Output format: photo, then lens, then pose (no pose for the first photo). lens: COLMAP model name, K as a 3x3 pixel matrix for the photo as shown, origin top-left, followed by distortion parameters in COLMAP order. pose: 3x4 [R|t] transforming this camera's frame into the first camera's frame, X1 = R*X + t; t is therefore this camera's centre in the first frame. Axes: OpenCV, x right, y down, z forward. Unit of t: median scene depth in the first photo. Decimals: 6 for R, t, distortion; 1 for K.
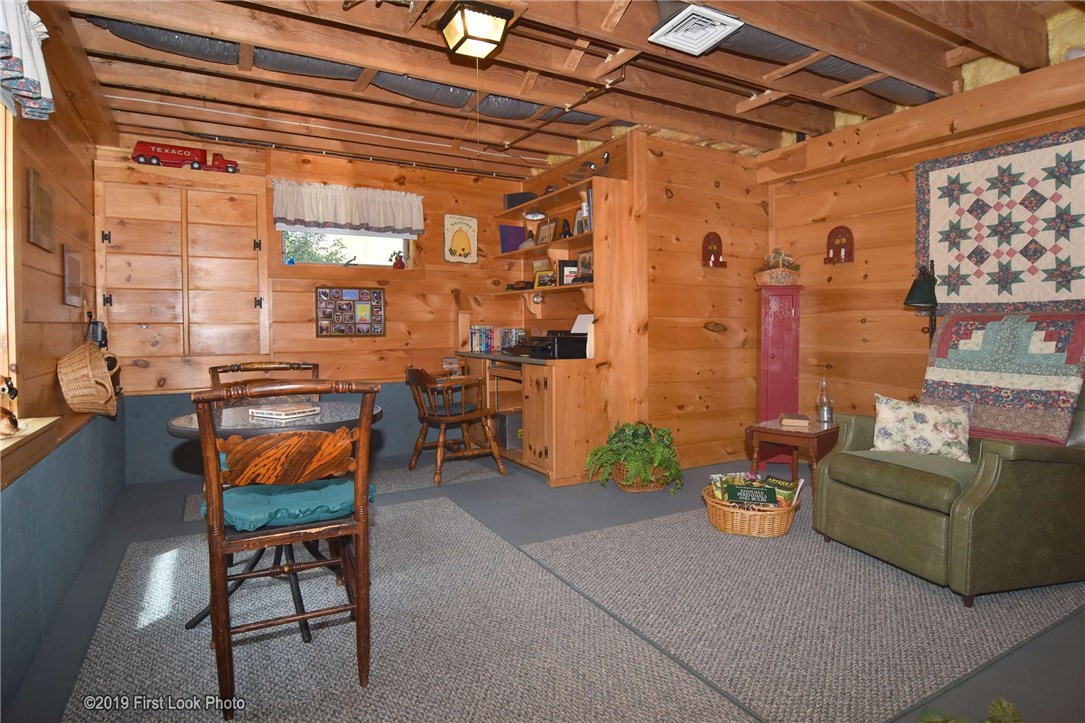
lens RADIAL K [[578.6, 0, 576.3], [0, 578.6, 340.2], [0, 0, 1]] dist [-0.027543, -0.000213]
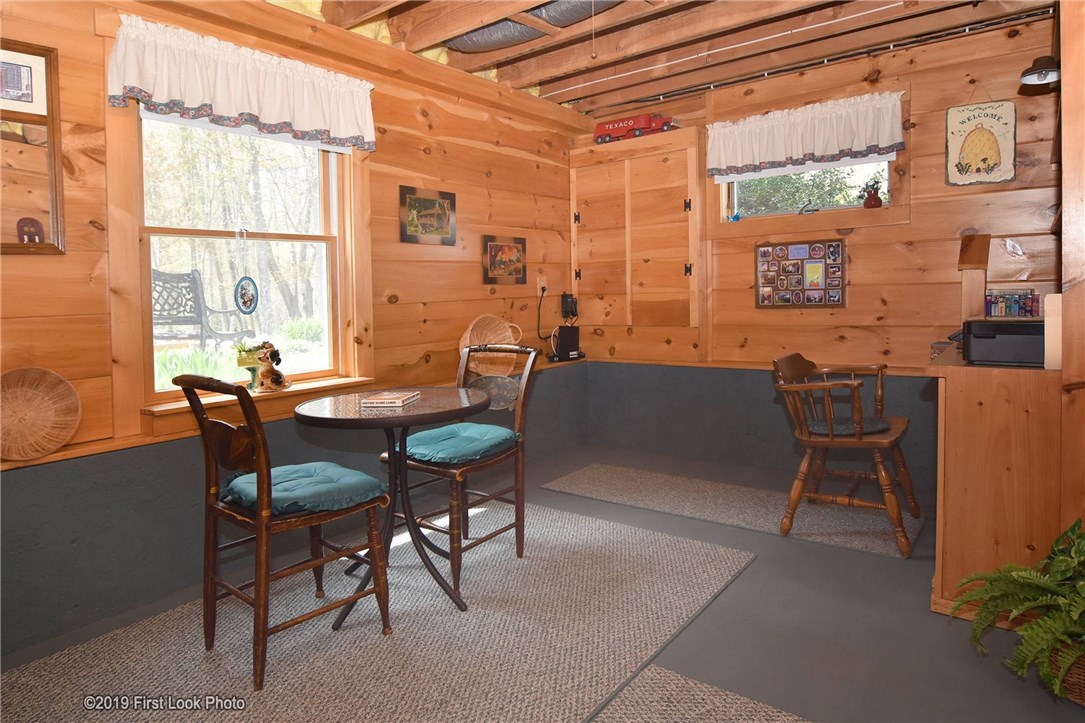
lens RADIAL K [[671.2, 0, 541.5], [0, 671.2, 307.9], [0, 0, 1]] dist [-0.002948, -0.001697]
pose [[0.368548, 0.017466, -0.929445, 0.305612], [0.008810, 0.999713, 0.022280, -0.028129], [0.929567, -0.016399, 0.368288, 0.360840]]
